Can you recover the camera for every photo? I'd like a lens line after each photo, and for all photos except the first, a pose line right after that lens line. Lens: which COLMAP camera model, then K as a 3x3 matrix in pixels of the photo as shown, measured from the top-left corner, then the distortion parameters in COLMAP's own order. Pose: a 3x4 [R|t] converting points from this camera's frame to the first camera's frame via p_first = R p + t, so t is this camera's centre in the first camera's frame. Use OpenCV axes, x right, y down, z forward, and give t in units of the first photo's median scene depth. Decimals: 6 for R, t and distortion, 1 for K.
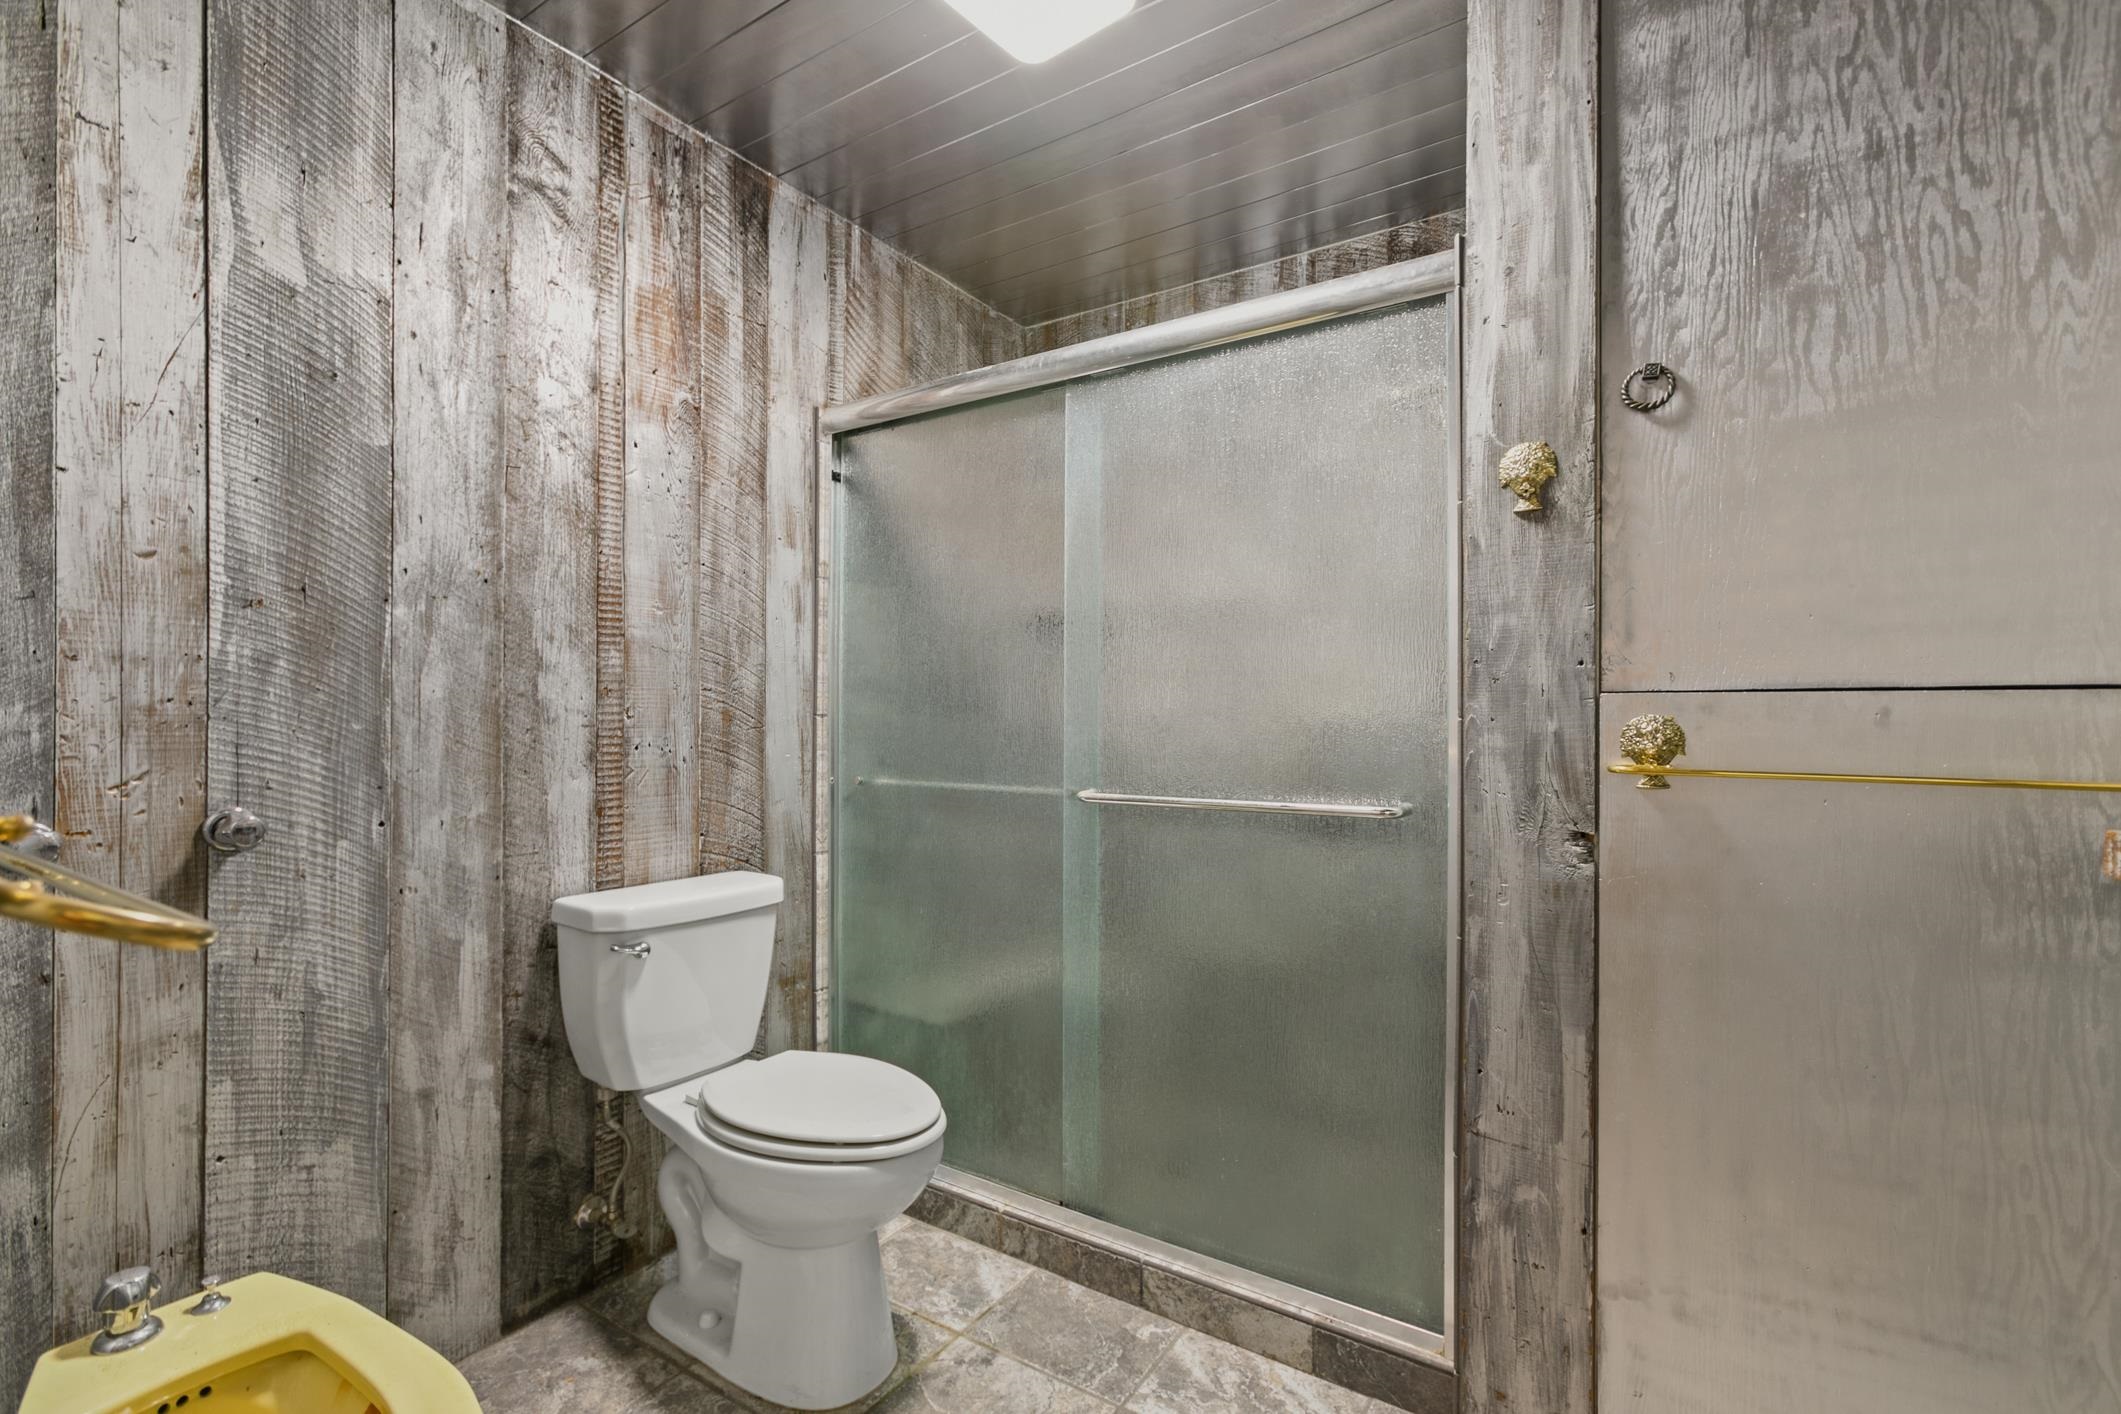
lens RADIAL K [[977.2, 0, 1062.4], [0, 977.2, 787.3], [0, 0, 1]] dist [-0.004349, 0.001115]
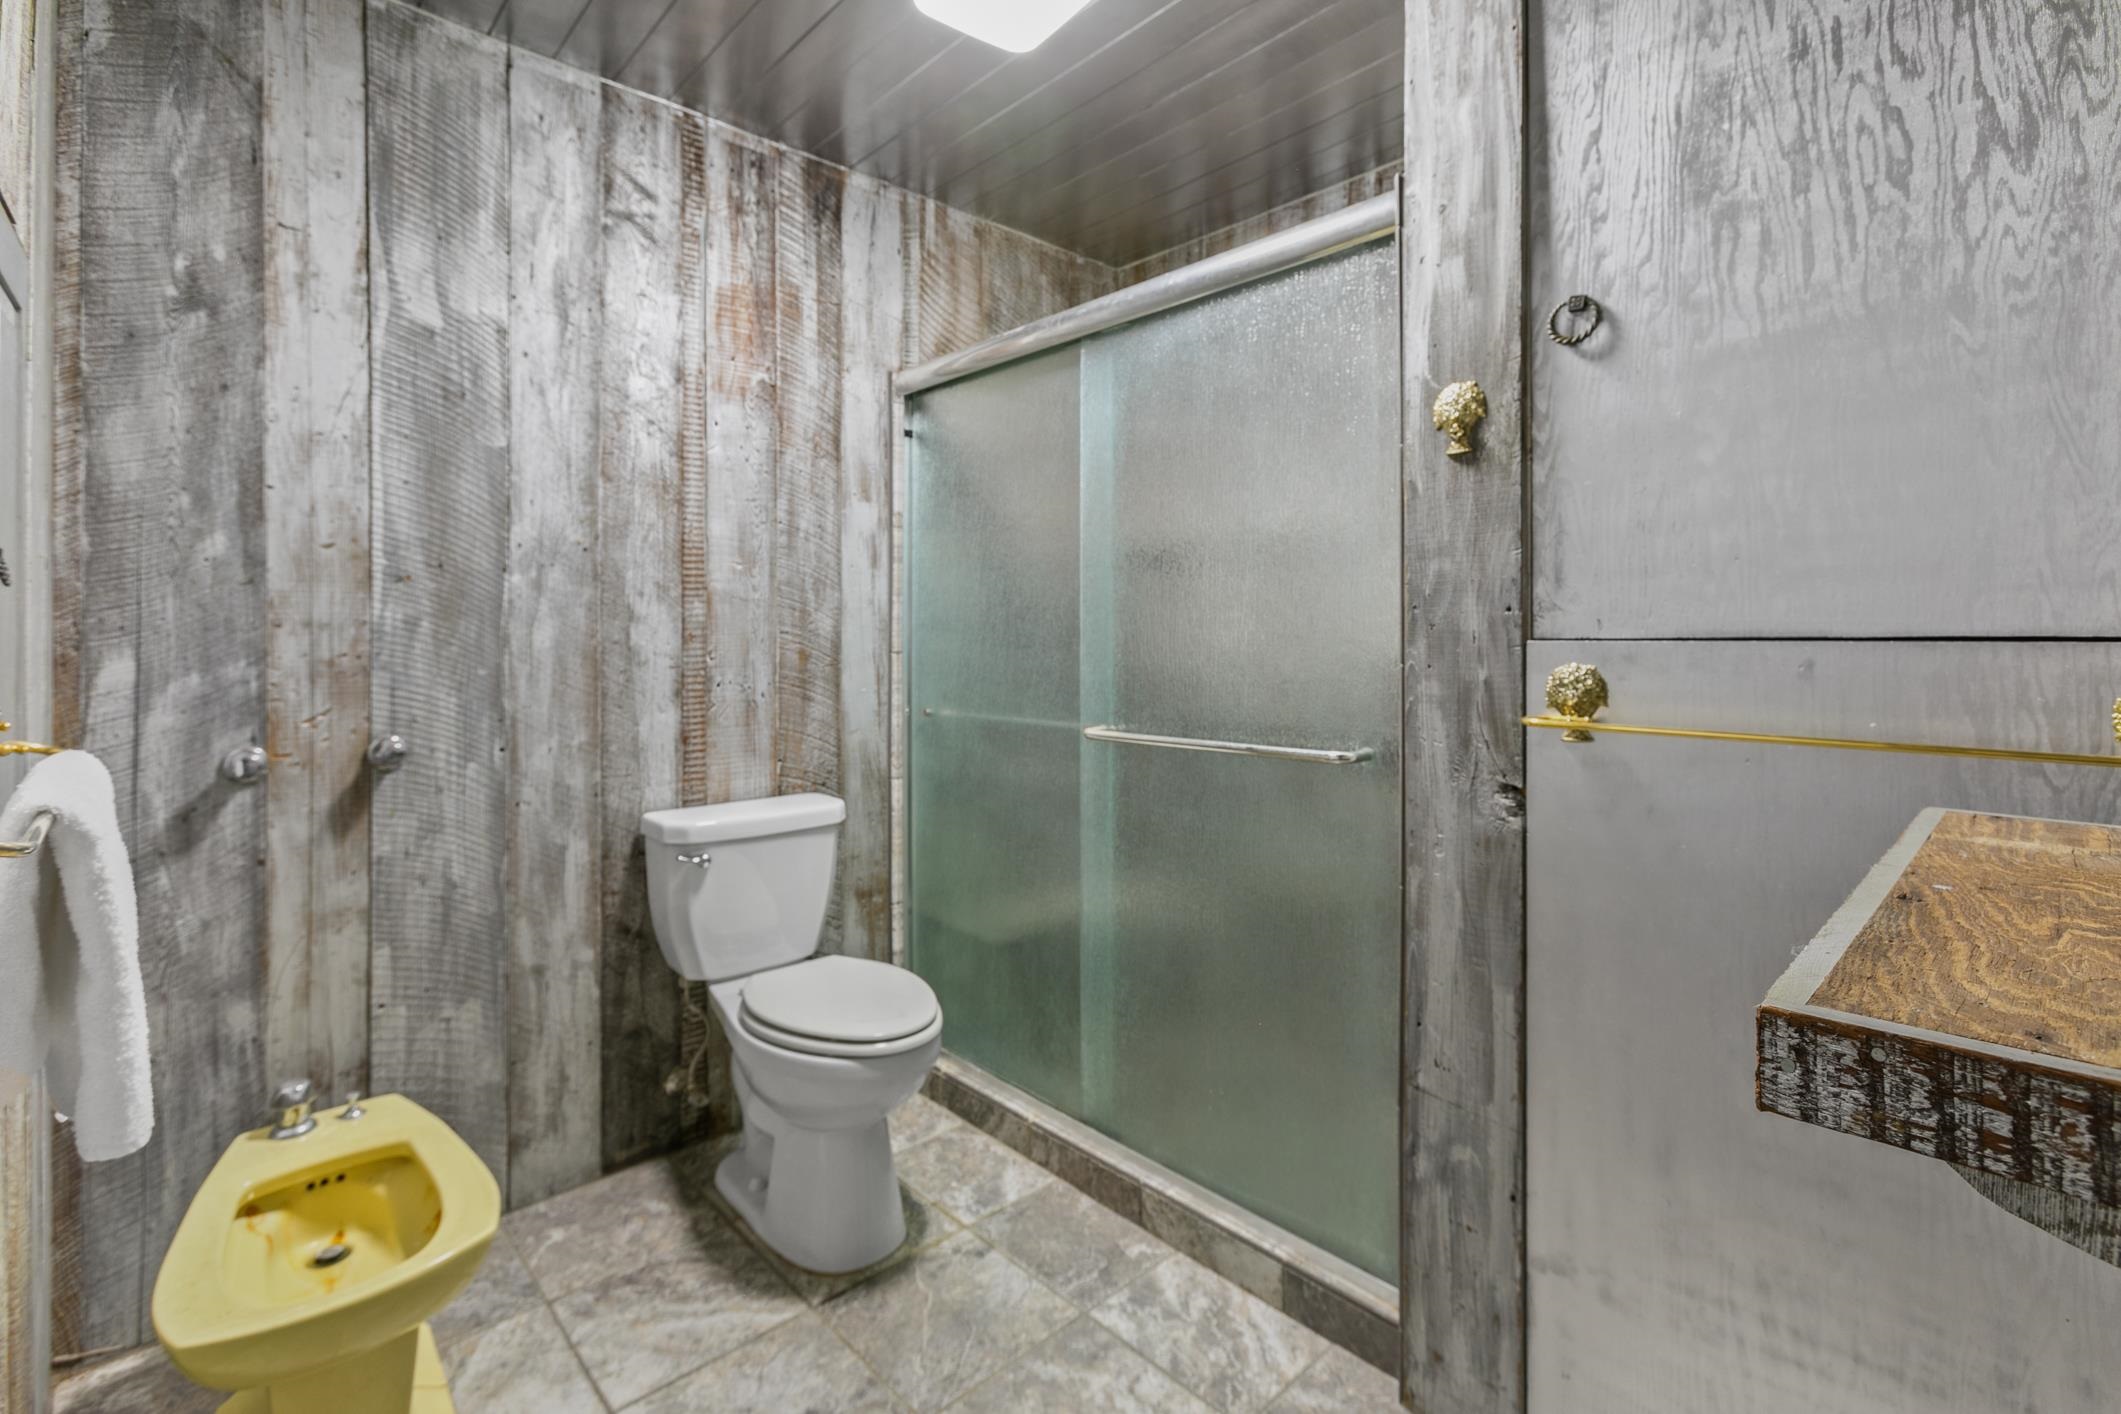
lens RADIAL K [[1004.5, 0, 1060.5], [0, 1004.5, 707.0], [0, 0, 1]] dist [-0.014266, 0.011433]
pose [[0.968601, 0.008166, -0.248485, 0.289323], [-0.007474, 0.999965, 0.003727, -0.025330], [0.248507, -0.001753, 0.968628, -0.056359]]
